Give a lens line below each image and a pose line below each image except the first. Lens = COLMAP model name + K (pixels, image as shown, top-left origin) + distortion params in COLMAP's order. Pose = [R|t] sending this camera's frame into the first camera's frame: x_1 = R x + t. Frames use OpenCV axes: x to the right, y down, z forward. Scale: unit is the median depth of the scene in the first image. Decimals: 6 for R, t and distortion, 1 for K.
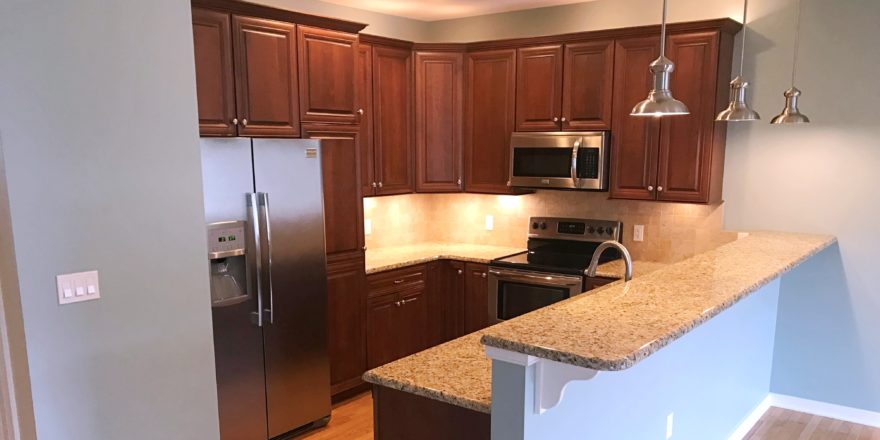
lens RADIAL K [[736.2, 0, 437.5], [0, 736.2, 268.2], [0, 0, 1]] dist [0.029576, -0.036670]
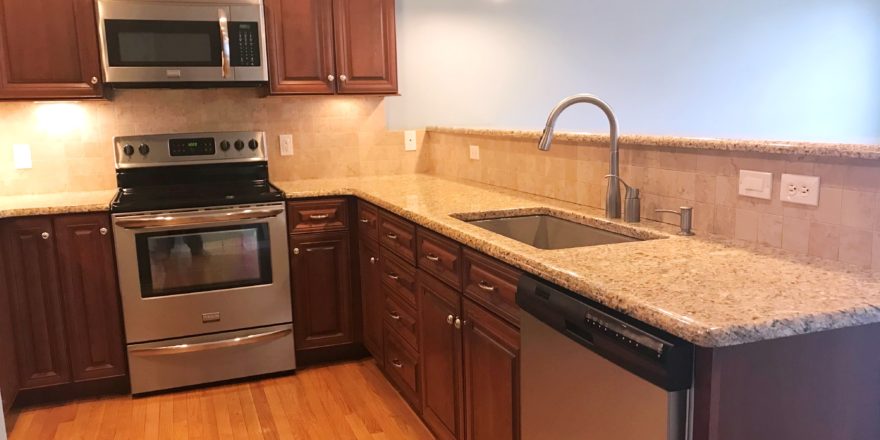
lens RADIAL K [[736.2, 0, 462.8], [0, 736.2, 216.8], [0, 0, 1]] dist [0.029576, -0.036670]
pose [[0.537925, -0.140457, 0.831209, -0.281983], [0.167189, 0.984211, 0.058113, 0.011999], [-0.826247, 0.107708, 0.552915, 0.451940]]
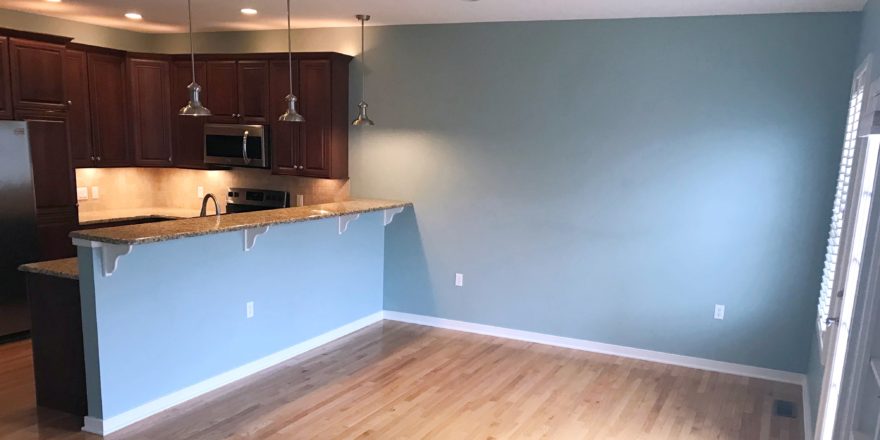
lens RADIAL K [[736.2, 0, 448.6], [0, 736.2, 281.4], [0, 0, 1]] dist [0.029576, -0.036670]
pose [[0.977957, -0.001717, 0.208801, 0.265758], [-0.003301, 0.999714, 0.023681, 0.074480], [-0.208782, -0.023848, 0.977671, -0.439295]]
